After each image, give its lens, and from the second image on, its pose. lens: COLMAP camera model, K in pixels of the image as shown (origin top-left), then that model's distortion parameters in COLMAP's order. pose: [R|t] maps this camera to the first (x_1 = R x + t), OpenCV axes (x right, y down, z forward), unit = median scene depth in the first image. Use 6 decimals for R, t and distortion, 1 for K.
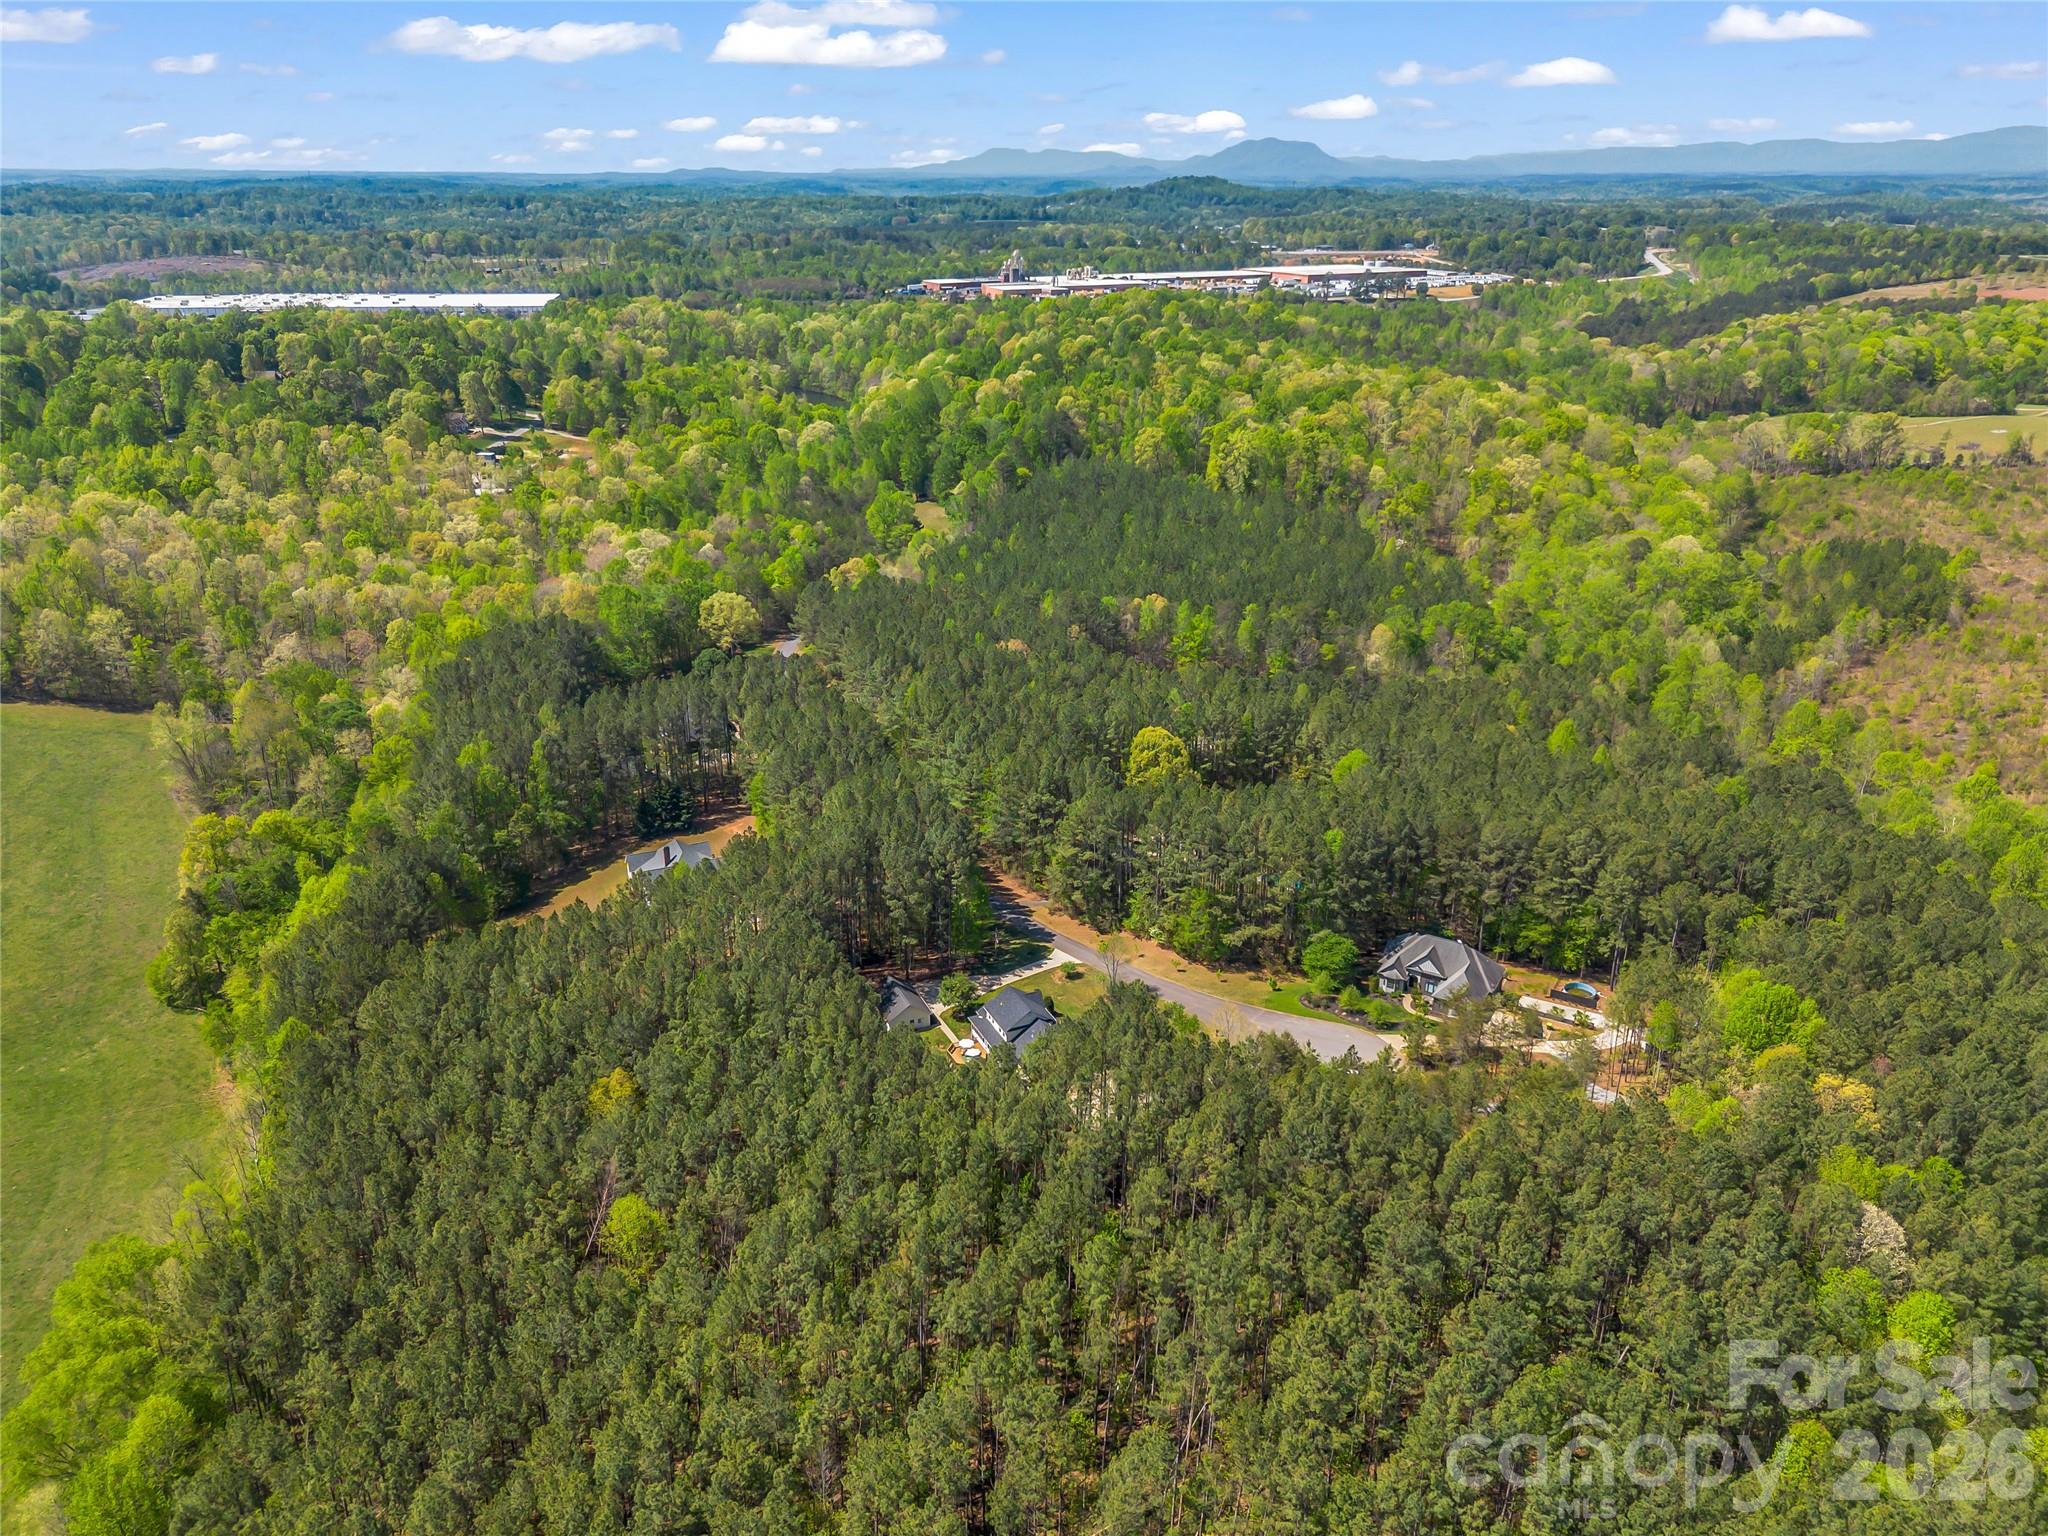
lens RADIAL K [[1504.5, 0, 1012.9], [0, 1504.5, 774.9], [0, 0, 1]] dist [0.059737, -0.053832]
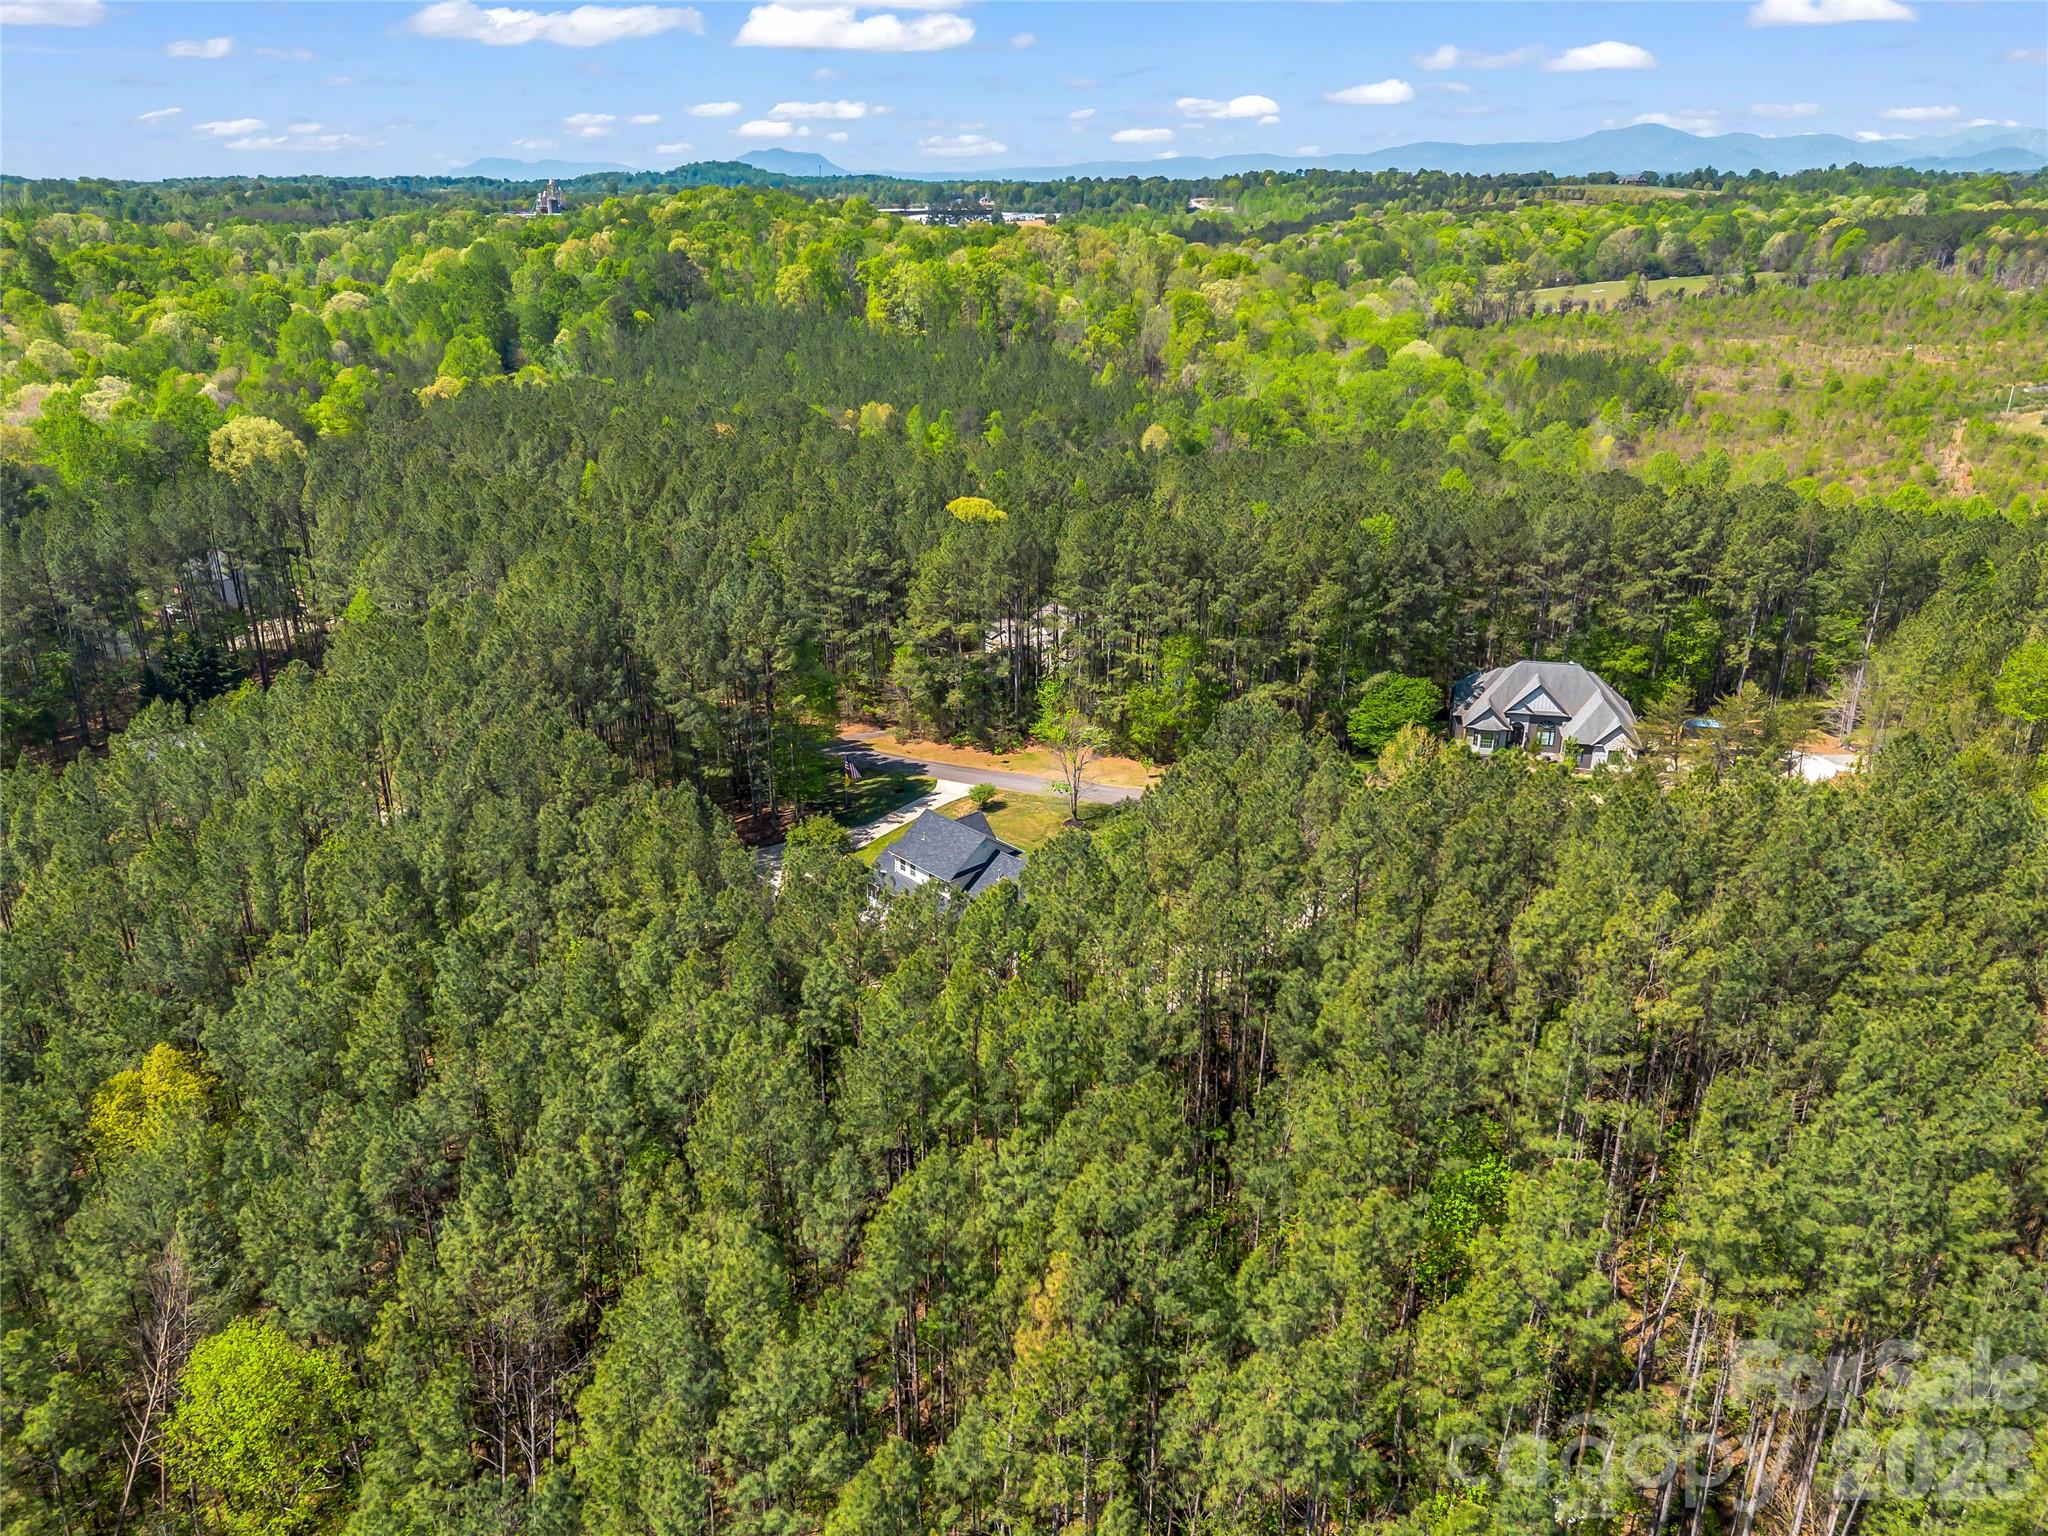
lens RADIAL K [[1504.5, 0, 1031.2], [0, 1504.5, 775.7], [0, 0, 1]] dist [0.059737, -0.053832]
pose [[0.952167, -0.120204, 0.280943, -0.113035], [0.122466, 0.992427, 0.009561, 0.118457], [-0.279965, 0.025303, 0.959677, 0.420807]]
